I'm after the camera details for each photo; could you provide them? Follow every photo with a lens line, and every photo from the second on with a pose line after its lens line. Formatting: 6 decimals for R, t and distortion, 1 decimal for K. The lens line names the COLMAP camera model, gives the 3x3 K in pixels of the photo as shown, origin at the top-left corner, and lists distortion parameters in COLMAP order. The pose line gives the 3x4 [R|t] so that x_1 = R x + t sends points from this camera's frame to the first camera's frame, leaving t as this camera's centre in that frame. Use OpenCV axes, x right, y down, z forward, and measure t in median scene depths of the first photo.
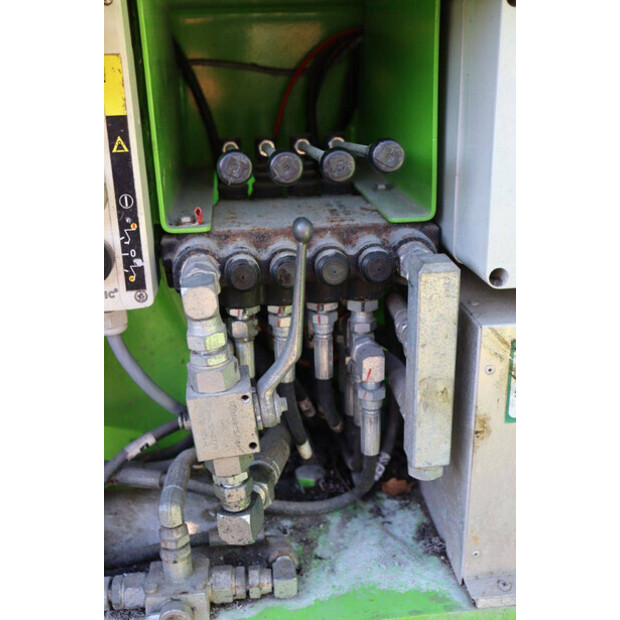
lens RADIAL K [[745.0, 0, 310.0], [0, 745.0, 310.0], [0, 0, 1]] dist [-0.084223, 0.052384]
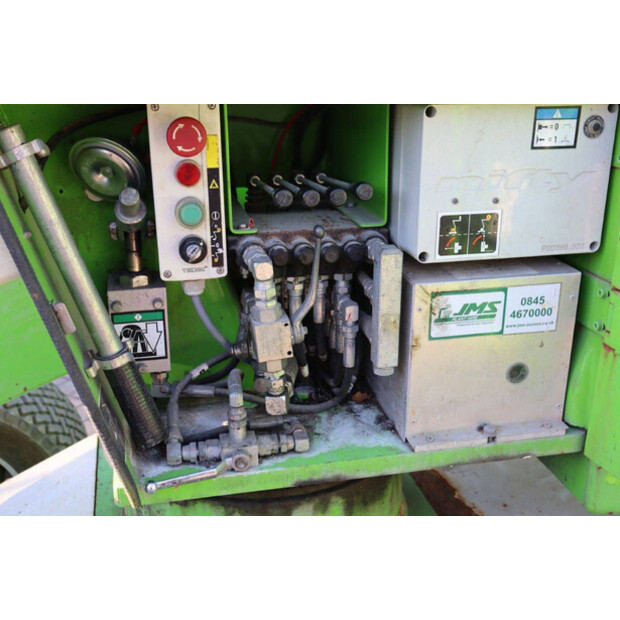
lens RADIAL K [[745.0, 0, 310.0], [0, 745.0, 310.0], [0, 0, 1]] dist [-0.084223, 0.052384]
pose [[0.994968, -0.014254, 0.099179, -0.183139], [0.014636, 0.999888, -0.003121, 0.077539], [-0.099123, 0.004557, 0.995065, -0.699823]]
